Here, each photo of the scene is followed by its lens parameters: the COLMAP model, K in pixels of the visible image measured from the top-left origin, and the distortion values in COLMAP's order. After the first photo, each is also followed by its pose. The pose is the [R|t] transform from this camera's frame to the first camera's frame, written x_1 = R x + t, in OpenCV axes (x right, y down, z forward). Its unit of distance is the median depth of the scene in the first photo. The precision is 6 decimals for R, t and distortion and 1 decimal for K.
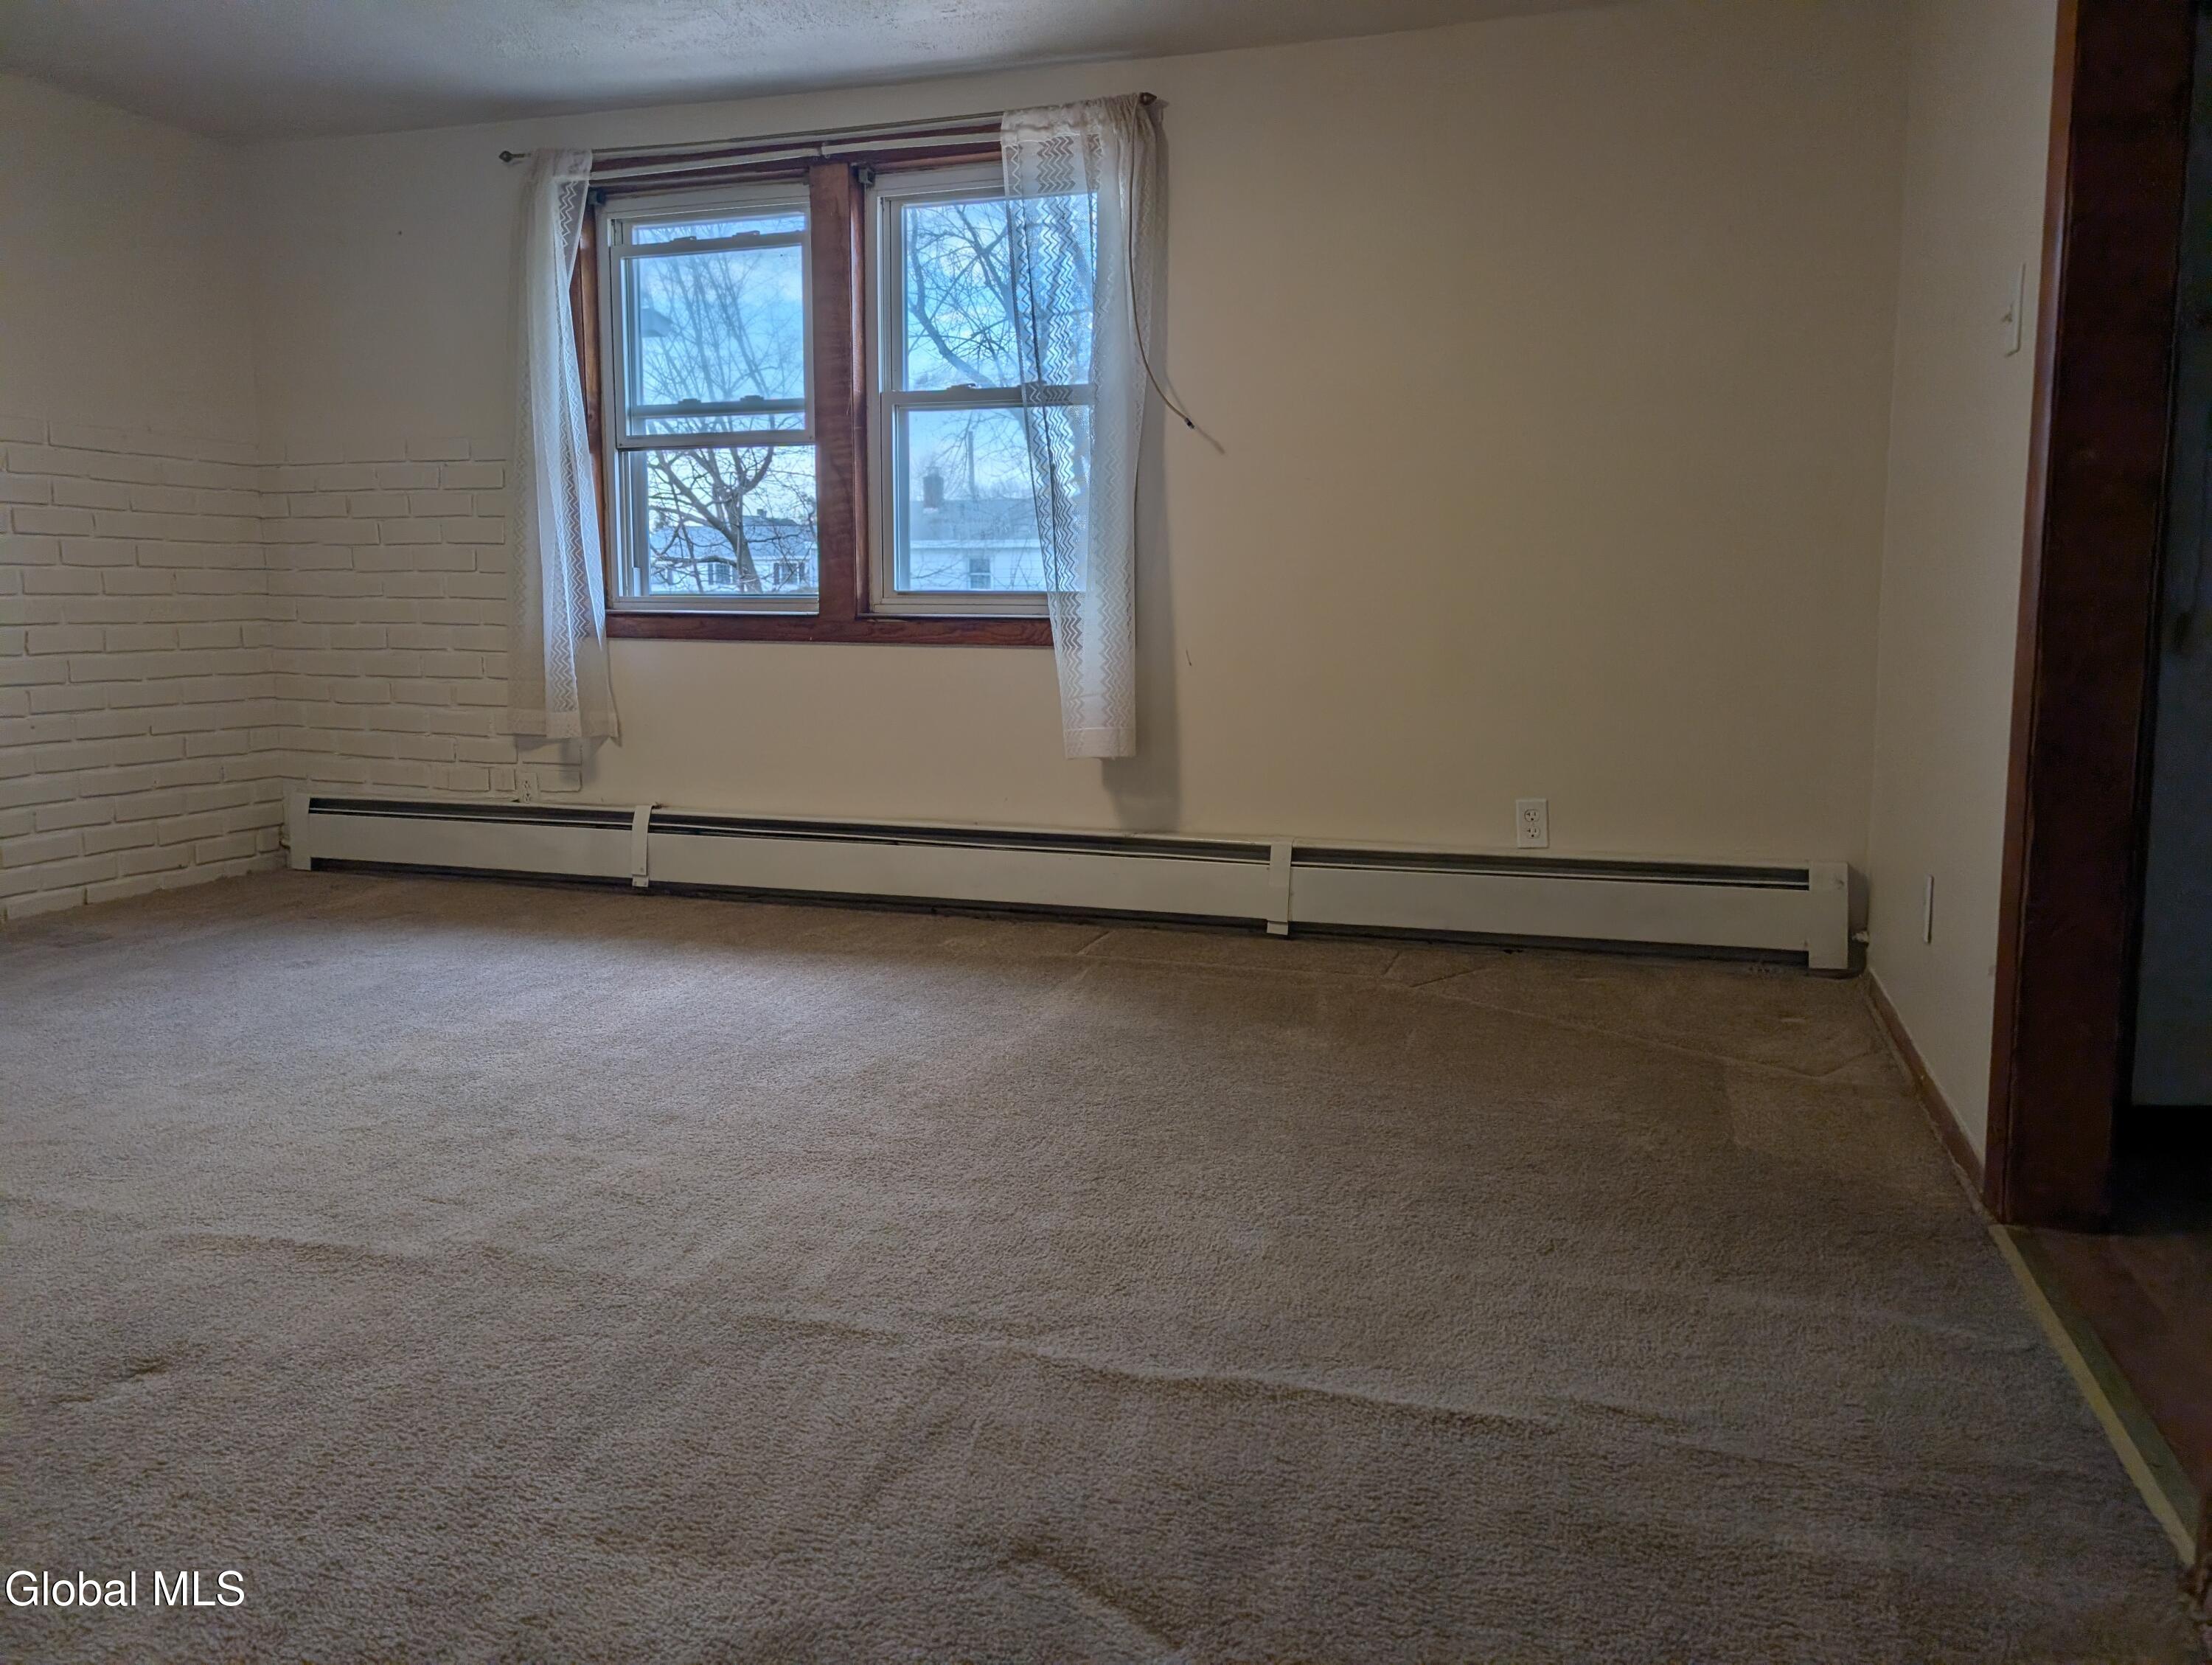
lens RADIAL K [[1592.5, 0, 1112.2], [0, 1592.5, 804.0], [0, 0, 1]] dist [0.035915, -0.048671]
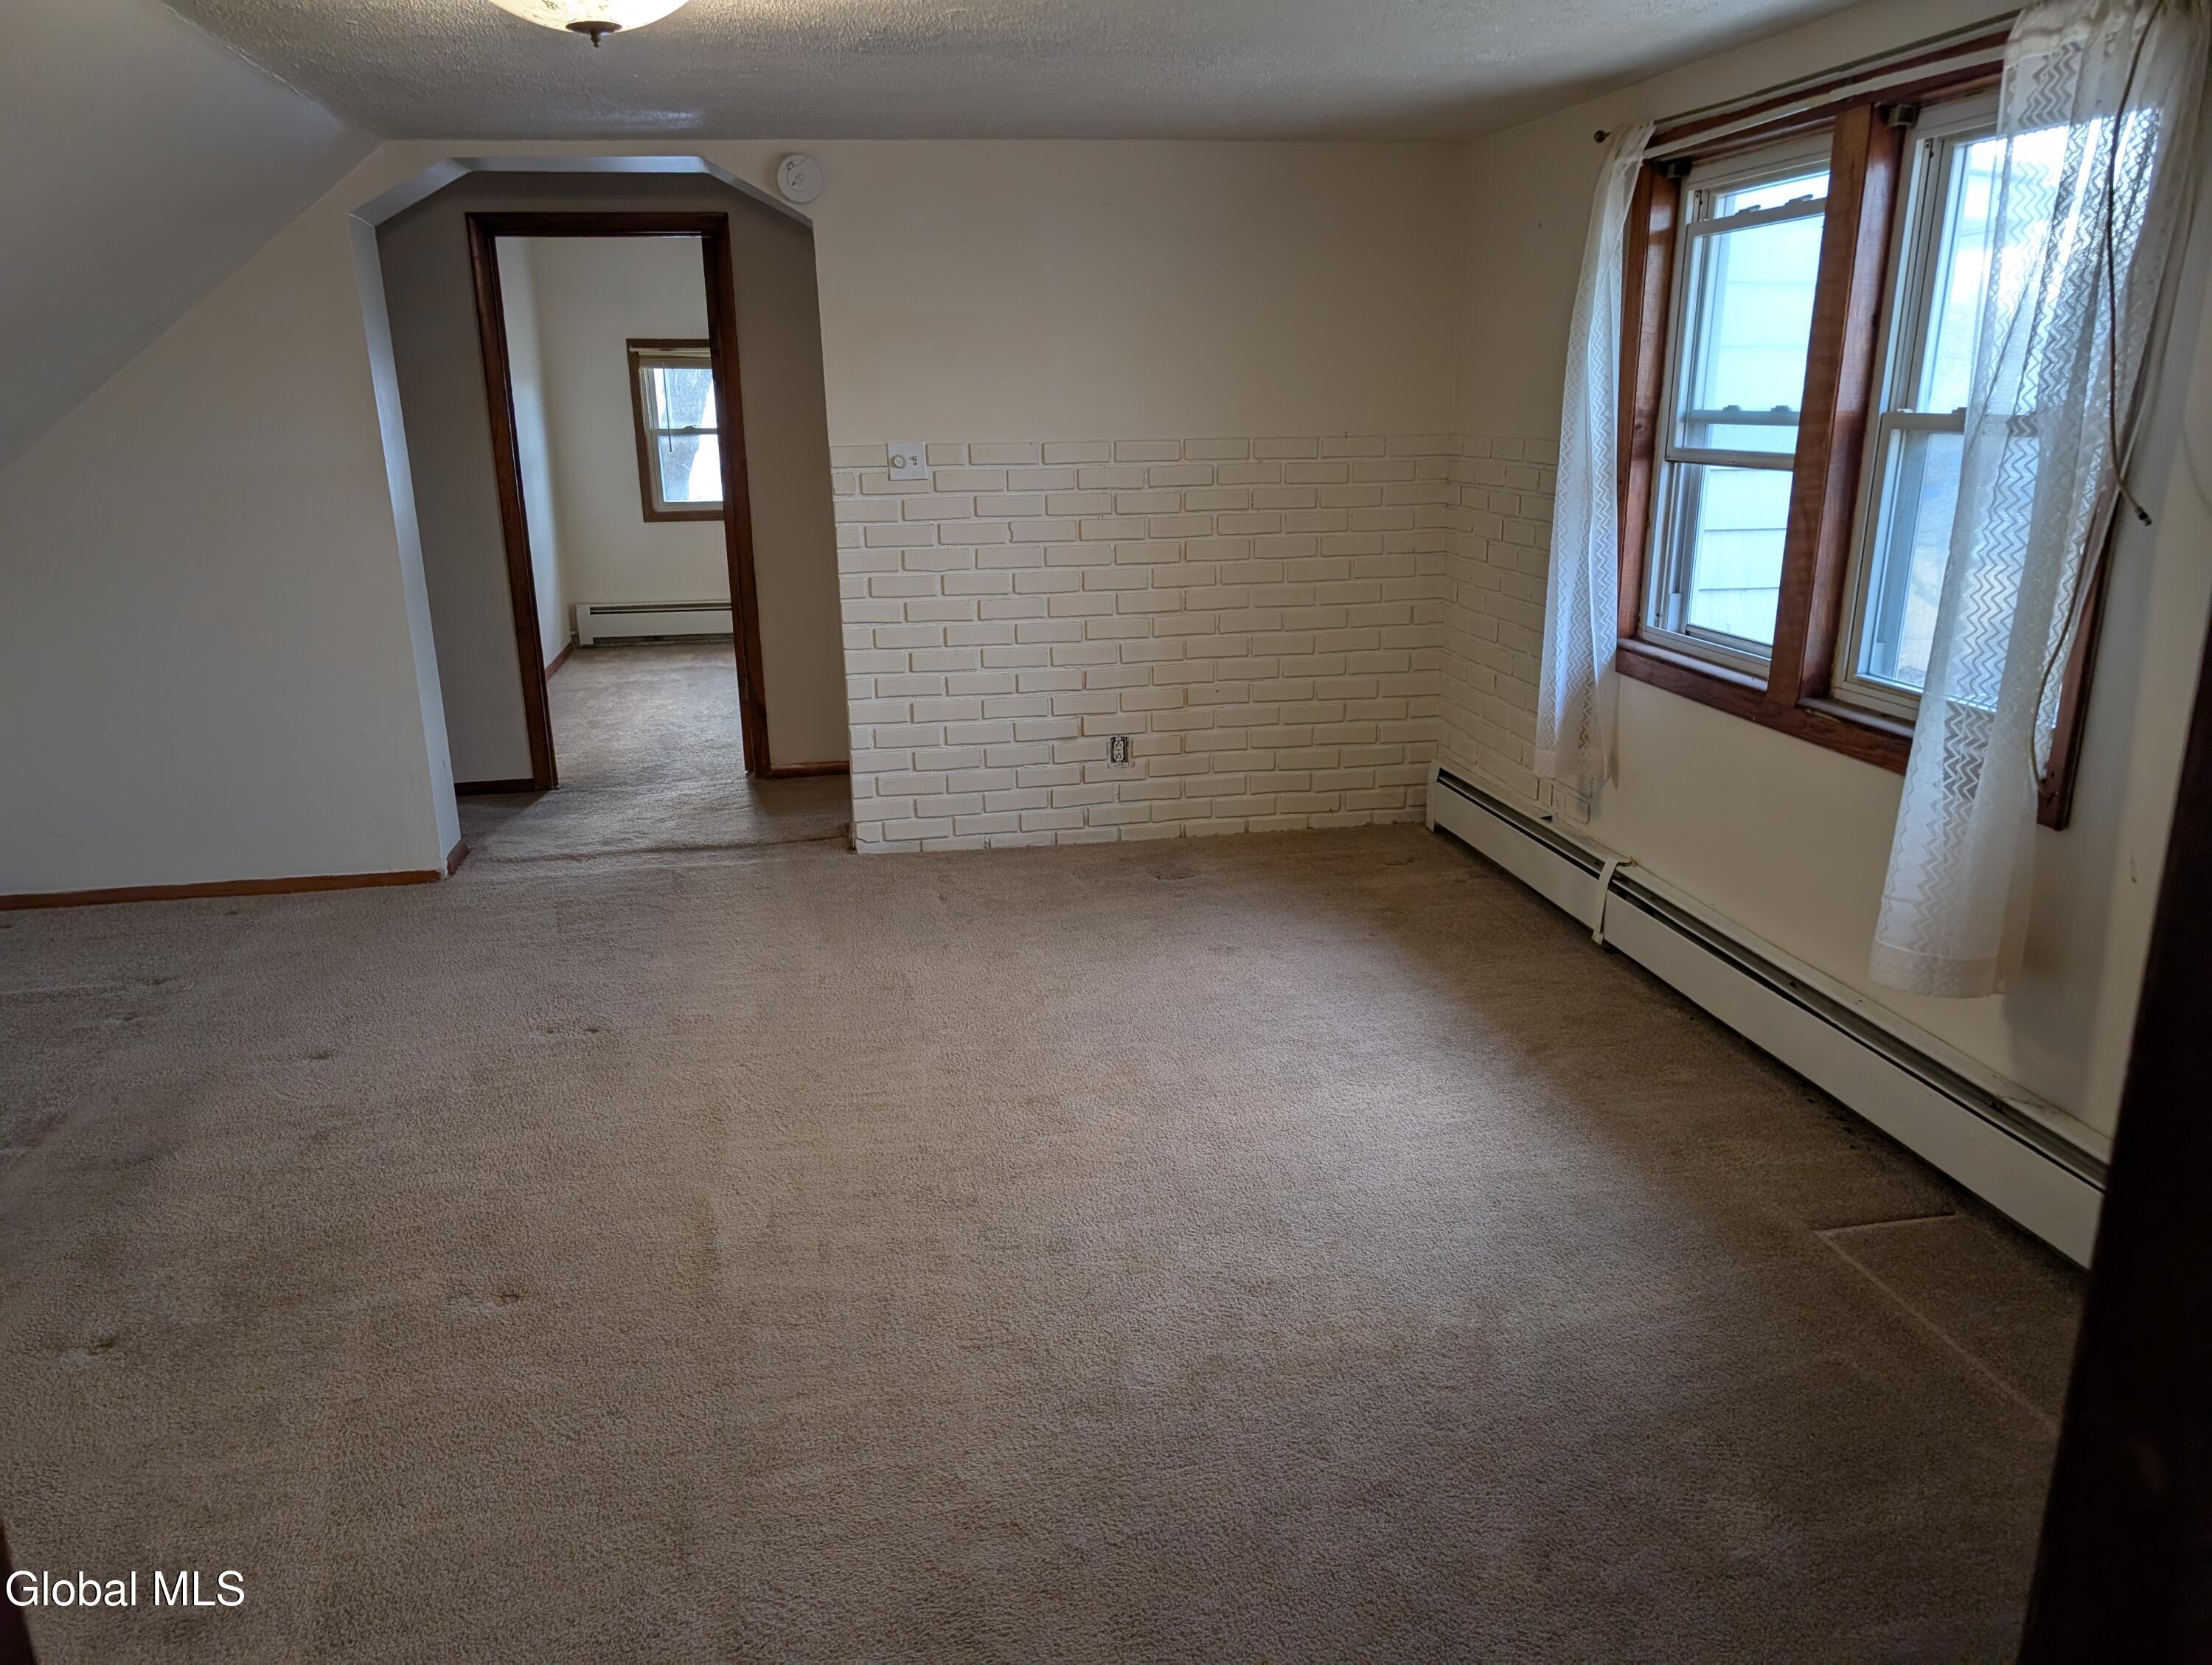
lens RADIAL K [[1575.0, 0, 1124.1], [0, 1575.0, 851.3], [0, 0, 1]] dist [0.037347, -0.053101]
pose [[0.486695, 0.236522, -0.840943, 0.386219], [-0.093933, 0.971237, 0.218805, -0.202243], [0.868507, -0.027499, 0.494913, 0.342779]]
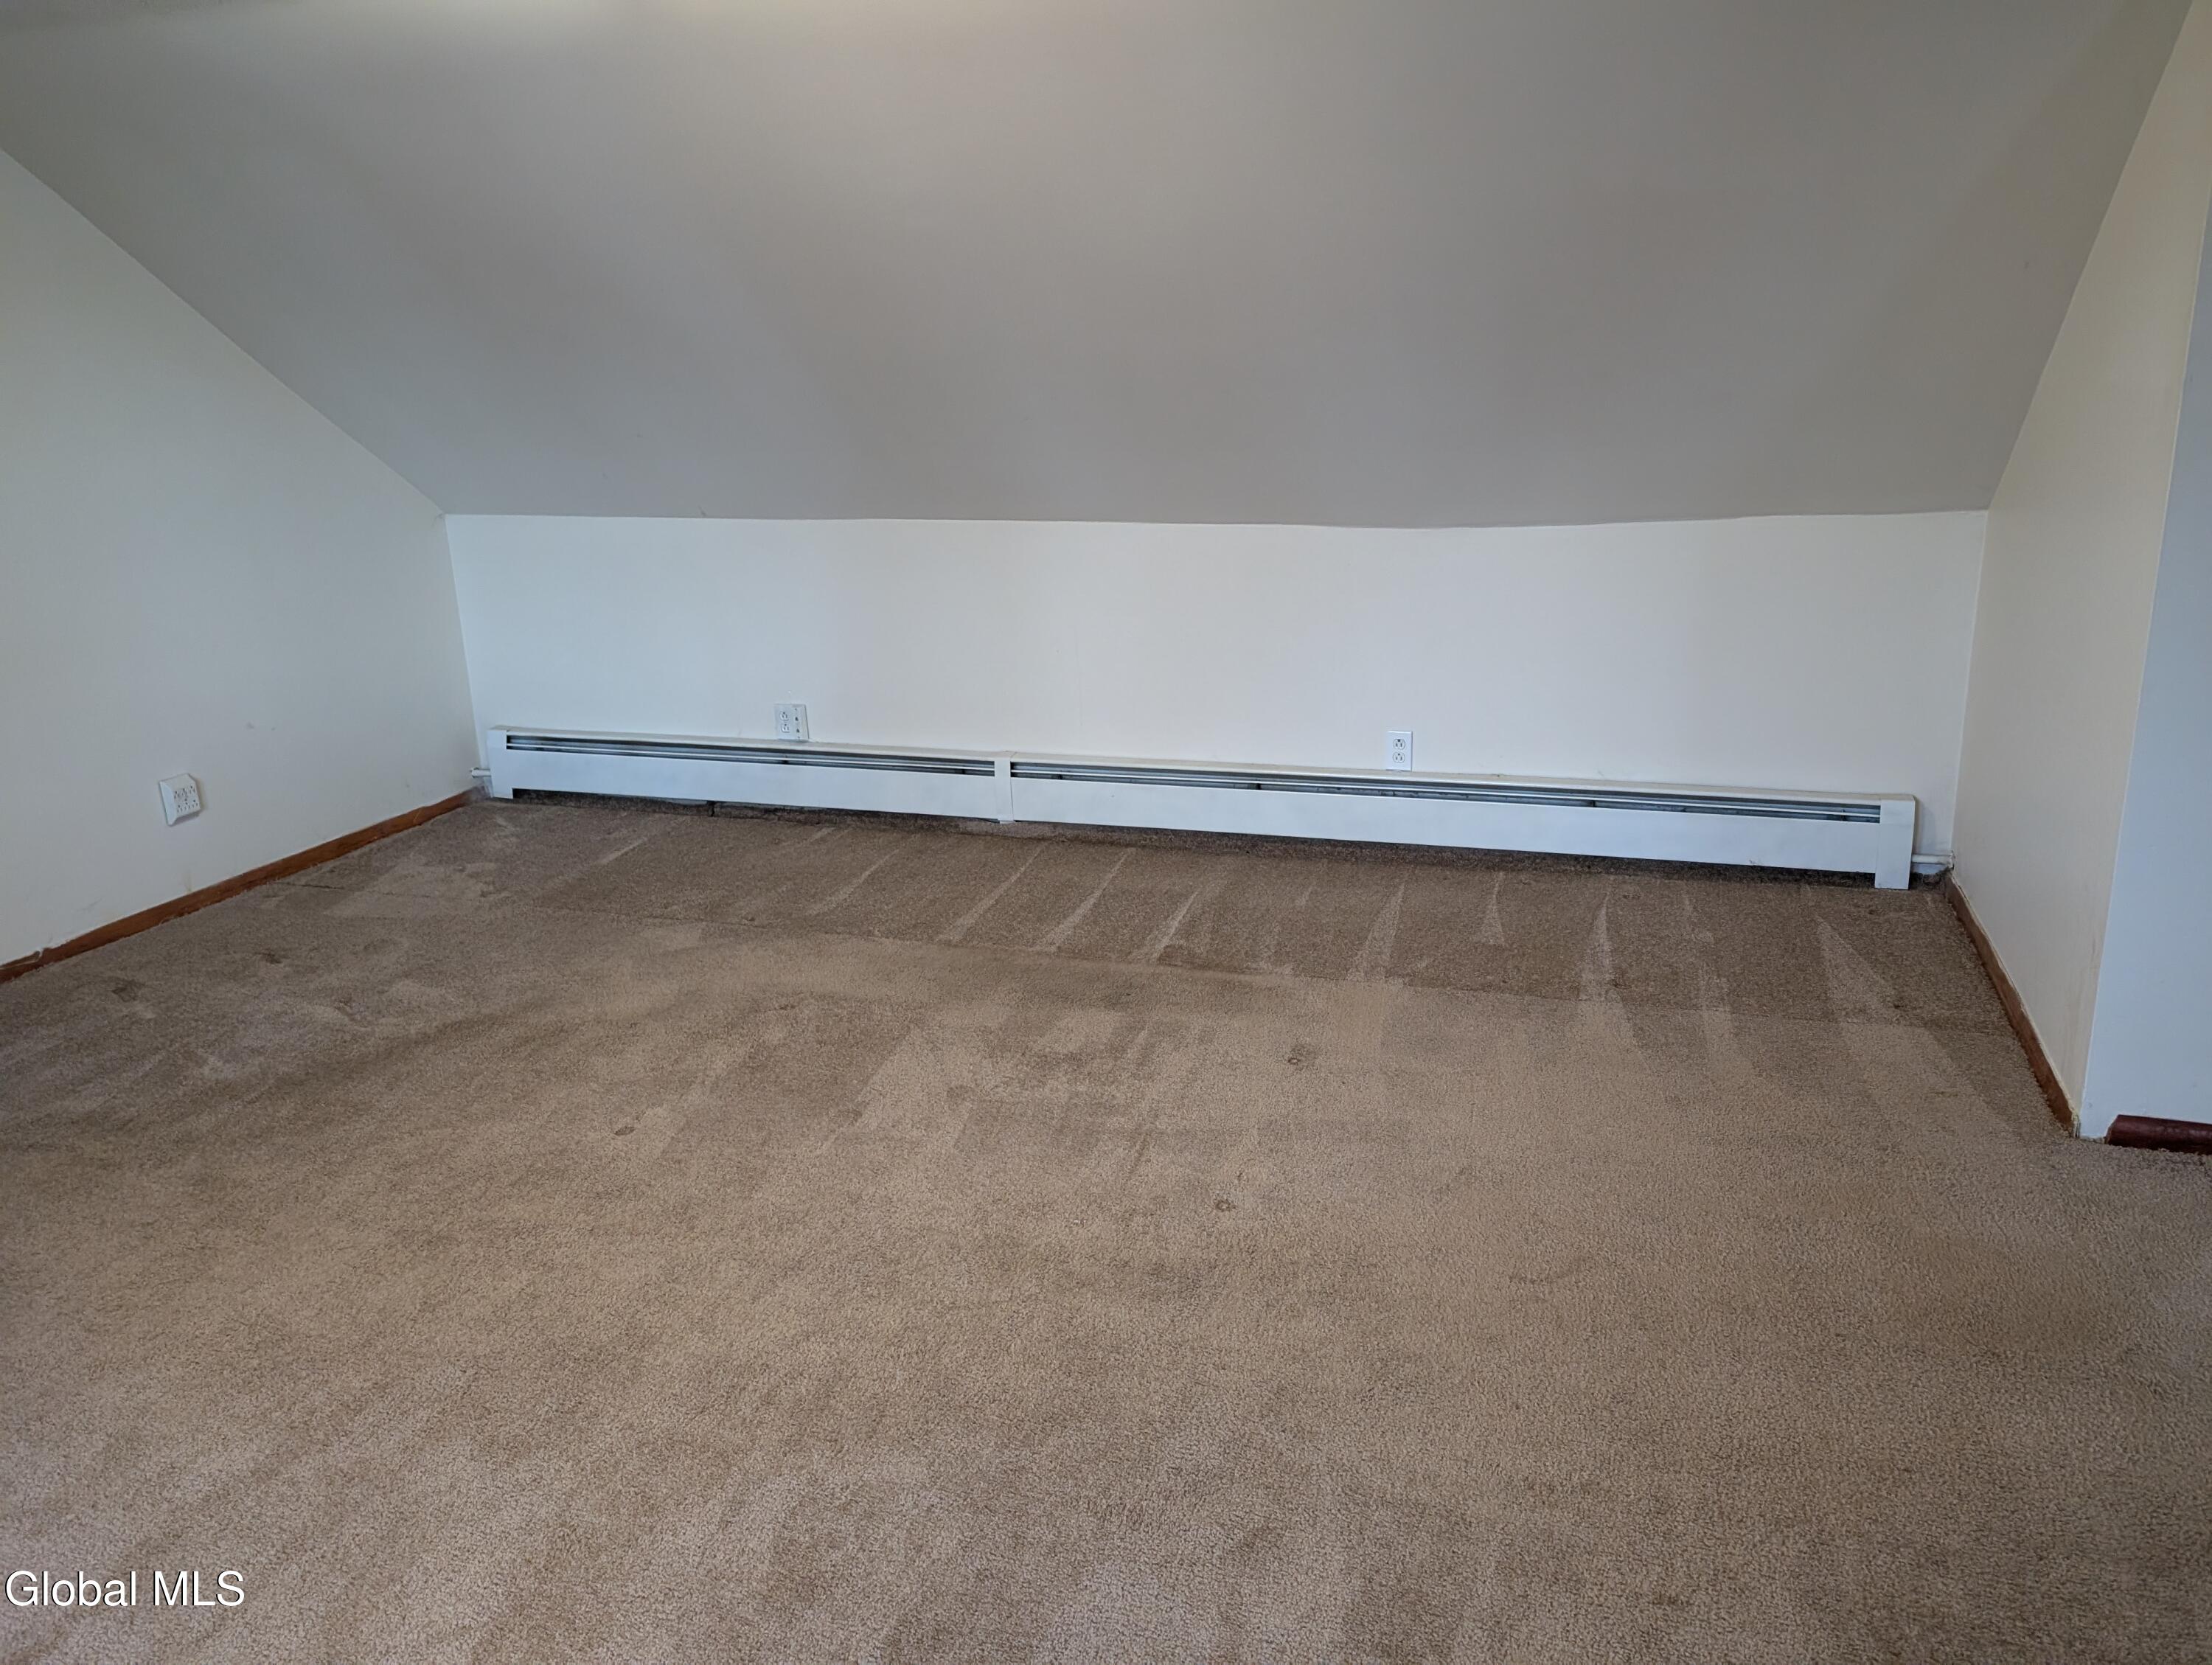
lens RADIAL K [[1591.3, 0, 1136.4], [0, 1591.3, 835.6], [0, 0, 1]] dist [0.036308, -0.040899]
pose [[-0.999449, 0.032944, -0.003950, -0.495841], [0.028440, 0.911902, 0.409420, -0.290214], [0.017089, 0.409083, -0.912337, 1.093867]]
